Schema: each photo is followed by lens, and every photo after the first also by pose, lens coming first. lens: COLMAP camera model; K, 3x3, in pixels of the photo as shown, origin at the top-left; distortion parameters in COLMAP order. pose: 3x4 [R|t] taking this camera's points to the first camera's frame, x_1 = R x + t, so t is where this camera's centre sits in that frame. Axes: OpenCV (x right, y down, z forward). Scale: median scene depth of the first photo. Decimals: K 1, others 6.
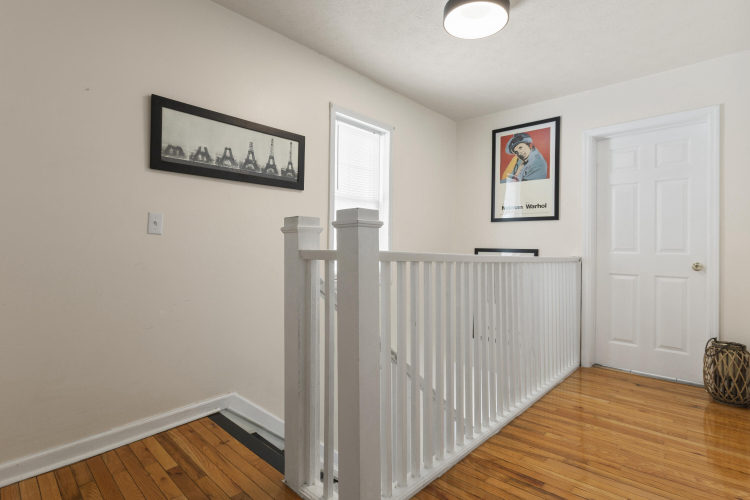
lens RADIAL K [[365.3, 0, 374.2], [0, 365.3, 246.9], [0, 0, 1]] dist [0.000209, -0.000075]
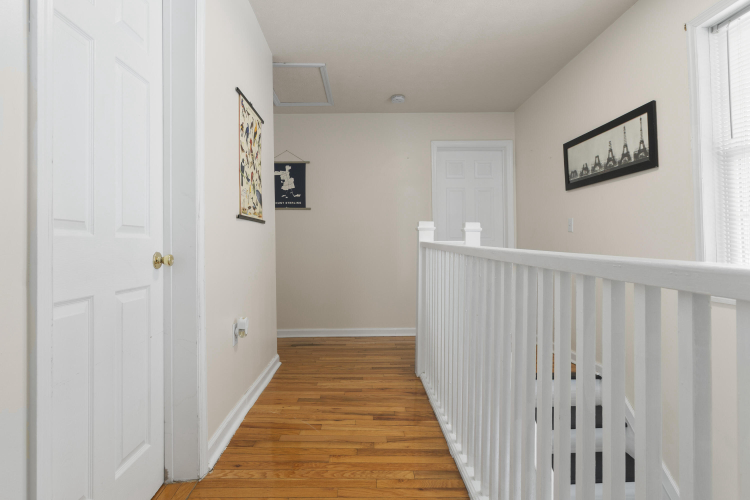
lens RADIAL K [[417.7, 0, 373.1], [0, 417.7, 245.0], [0, 0, 1]] dist [0.000573, 0.000148]
pose [[-0.716825, -0.002978, -0.697247, 1.039232], [-0.001970, 0.999996, -0.002247, 0.023124], [0.697250, -0.000237, -0.716828, 1.426757]]
